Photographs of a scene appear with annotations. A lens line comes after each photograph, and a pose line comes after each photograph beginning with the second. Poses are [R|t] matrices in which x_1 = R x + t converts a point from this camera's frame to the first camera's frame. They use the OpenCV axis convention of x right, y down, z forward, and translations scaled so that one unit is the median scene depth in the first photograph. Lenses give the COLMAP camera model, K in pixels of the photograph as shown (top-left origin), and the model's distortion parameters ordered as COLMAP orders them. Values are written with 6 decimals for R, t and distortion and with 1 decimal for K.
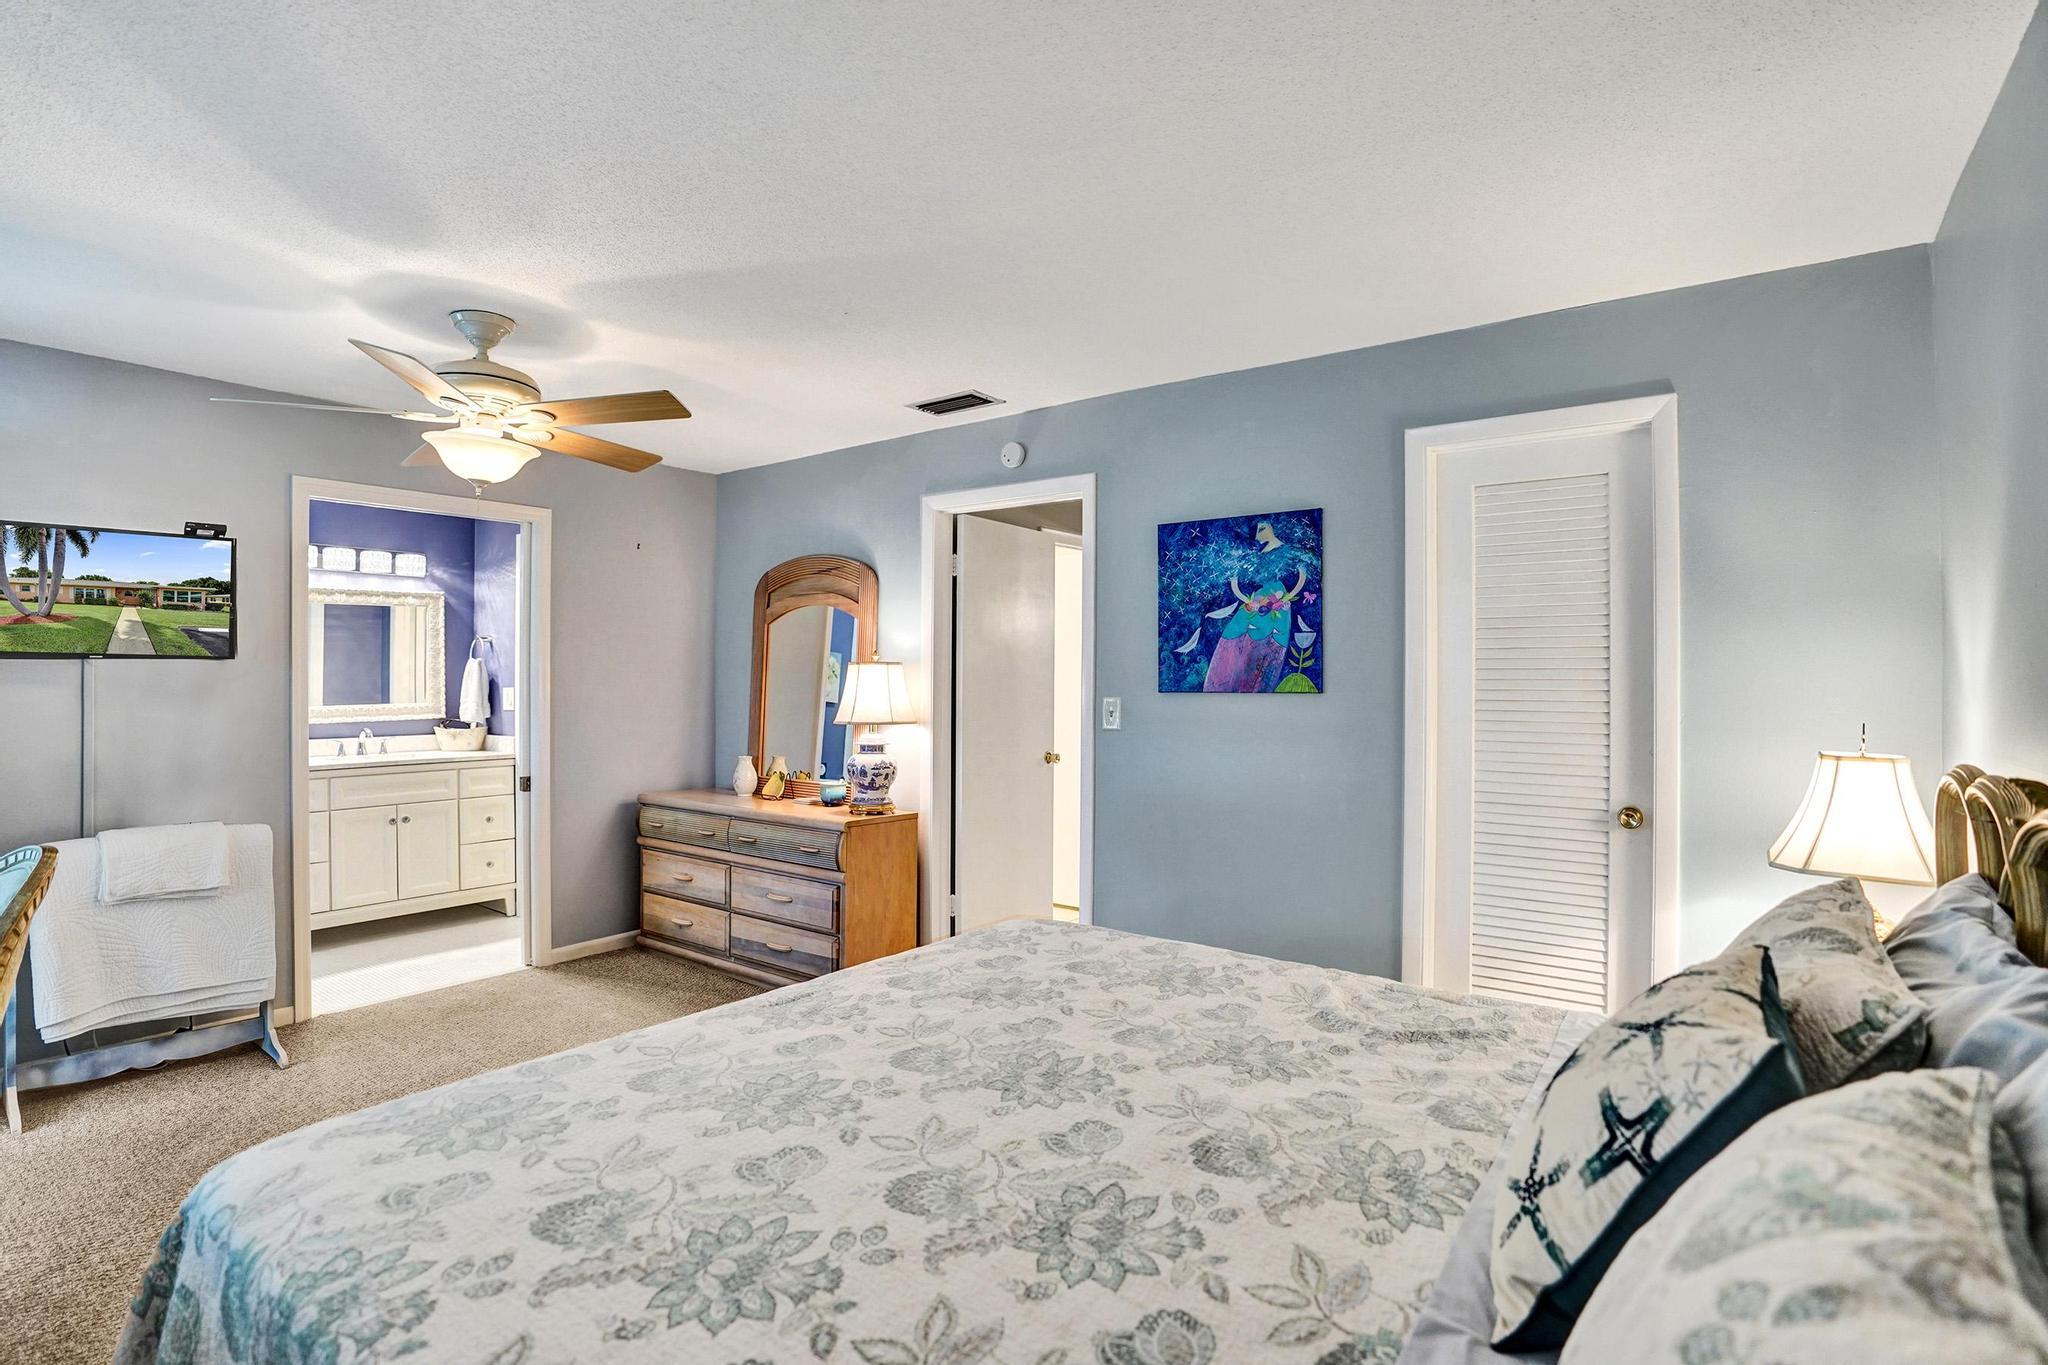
lens RADIAL K [[1037.2, 0, 1023.0], [0, 1037.2, 678.5], [0, 0, 1]] dist [-0.000886, 0.000078]
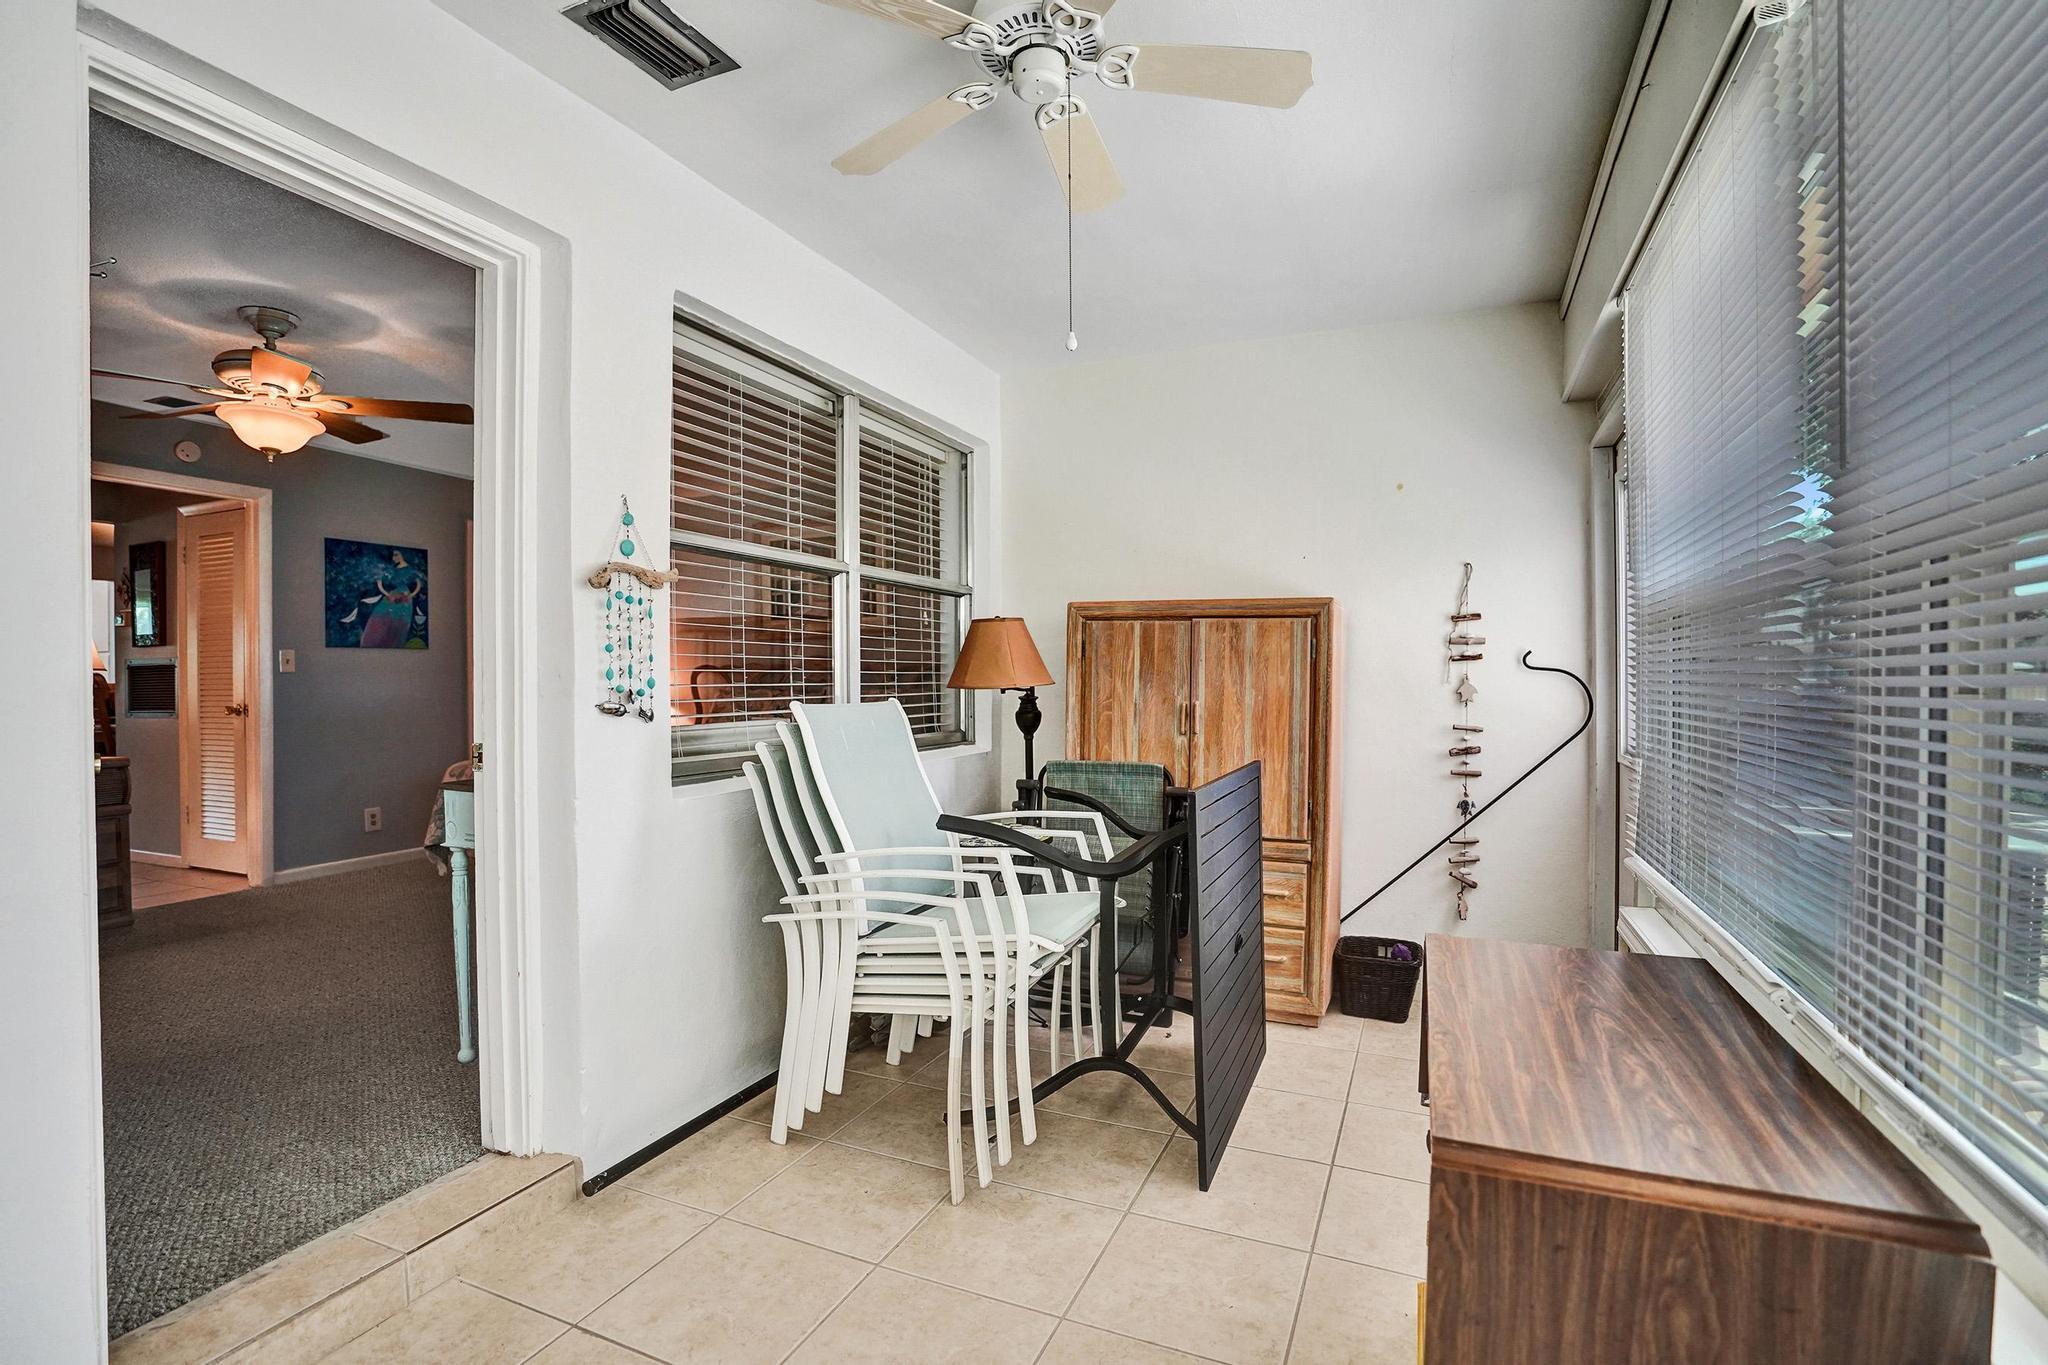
lens RADIAL K [[964.5, 0, 1020.3], [0, 964.5, 679.8], [0, 0, 1]] dist [0.000798, -0.000347]
pose [[-0.275516, -0.008987, 0.961255, -1.613360], [0.004977, 0.999930, 0.010775, 0.054610], [-0.961284, 0.007753, -0.275451, 0.430512]]
